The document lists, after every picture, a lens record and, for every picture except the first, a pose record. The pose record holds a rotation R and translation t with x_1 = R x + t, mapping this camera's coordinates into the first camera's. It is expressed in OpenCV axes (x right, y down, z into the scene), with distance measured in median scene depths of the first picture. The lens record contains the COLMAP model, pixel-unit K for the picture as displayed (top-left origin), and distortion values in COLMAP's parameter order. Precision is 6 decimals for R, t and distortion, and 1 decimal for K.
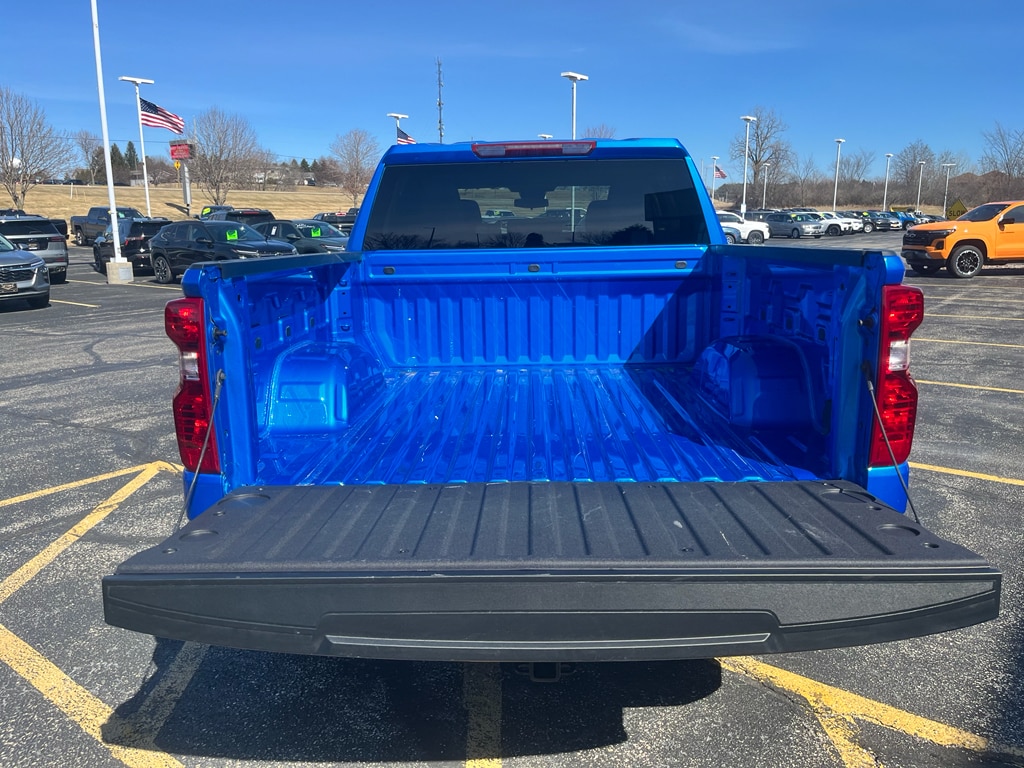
lens RADIAL K [[788.4, 0, 511.6], [0, 788.4, 364.9], [0, 0, 1]] dist [0.066191, -0.104759]
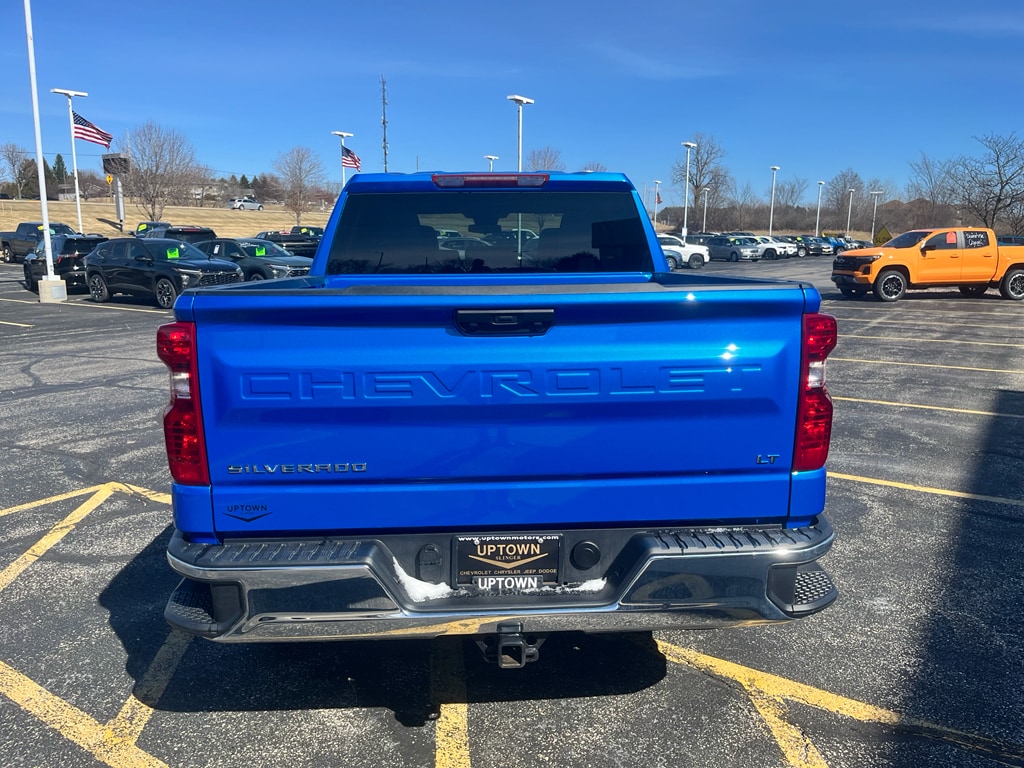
lens RADIAL K [[791.5, 0, 522.4], [0, 791.5, 380.6], [0, 0, 1]] dist [0.044249, -0.063443]
pose [[0.996644, -0.002776, 0.081805, -0.009264], [0.003255, 0.999978, -0.005722, 0.000716], [-0.081788, 0.005969, 0.996632, -0.032147]]
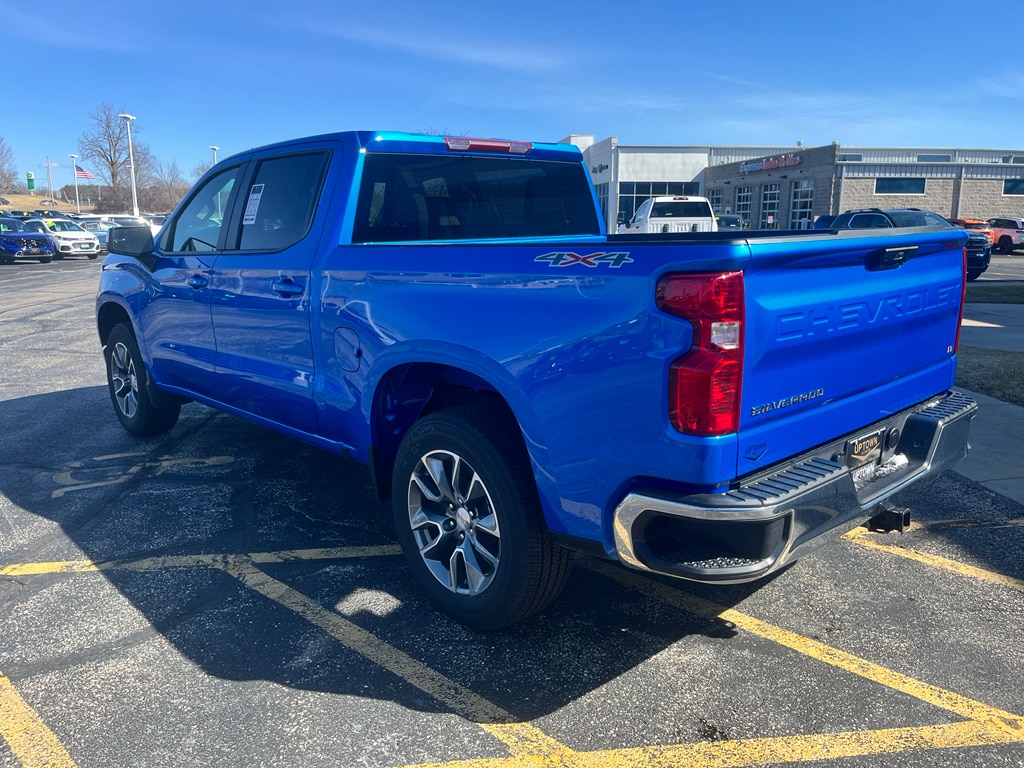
lens RADIAL K [[777.3, 0, 512.0], [0, 777.3, 384.0], [0, 0, 1]] dist [0.036508, -0.034425]
pose [[0.719101, -0.136668, 0.681334, -0.387689], [0.123581, 0.989992, 0.068150, -0.013206], [-0.683829, 0.035193, 0.728793, 0.125994]]
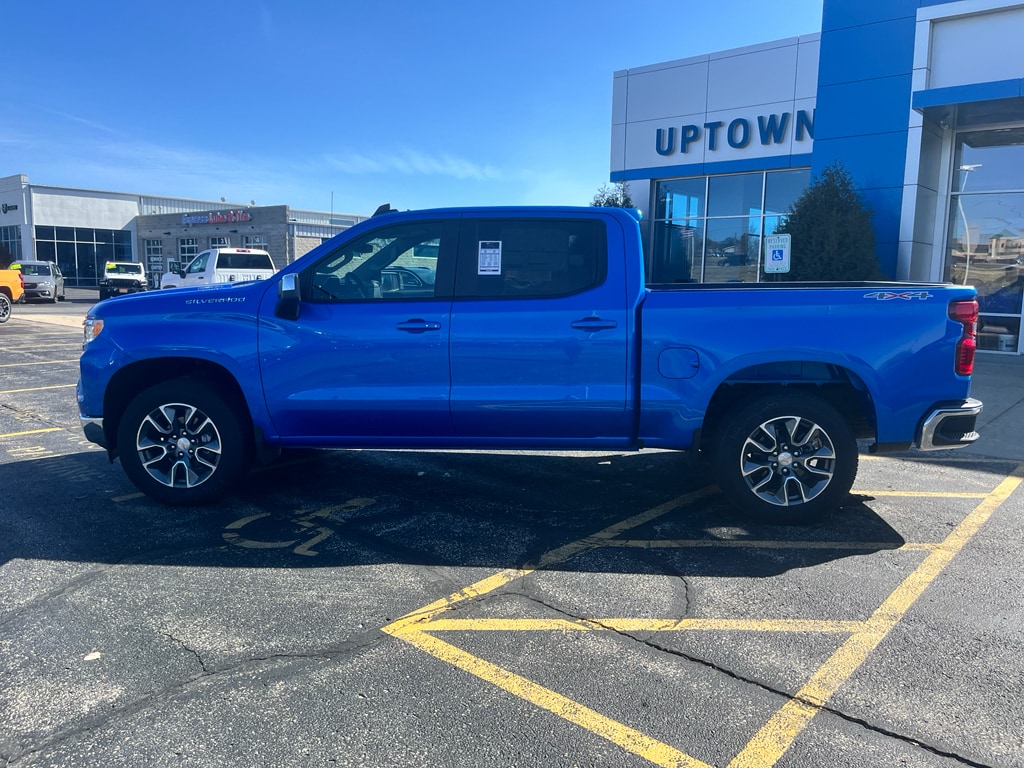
lens RADIAL K [[773.0, 0, 515.2], [0, 773.0, 376.7], [0, 0, 1]] dist [0.045776, -0.043850]
pose [[0.044634, -0.119172, 0.991870, -0.815431], [0.167044, 0.979771, 0.110201, -0.102042], [-0.984939, 0.160767, 0.063638, 0.645897]]
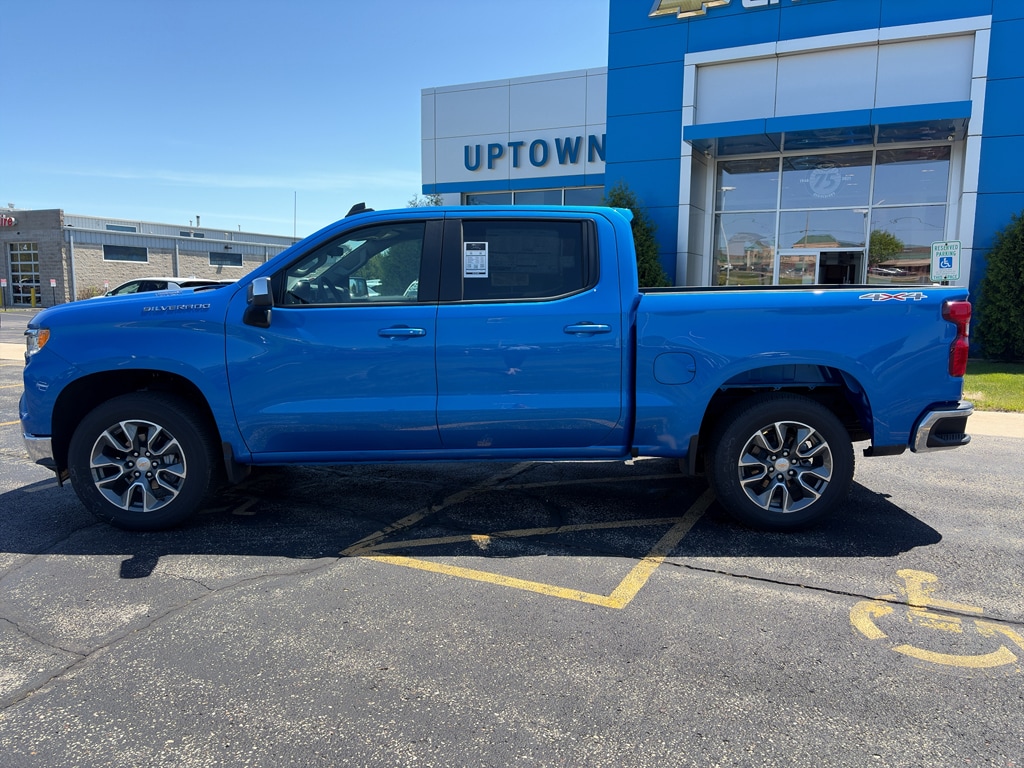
lens RADIAL K [[777.3, 0, 512.0], [0, 777.3, 384.0], [0, 0, 1]] dist [0.036508, -0.034425]
pose [[-0.206456, -0.112968, 0.971913, -0.981530], [0.173490, 0.973347, 0.149987, -0.109833], [-0.962952, 0.199583, -0.181354, 0.739538]]
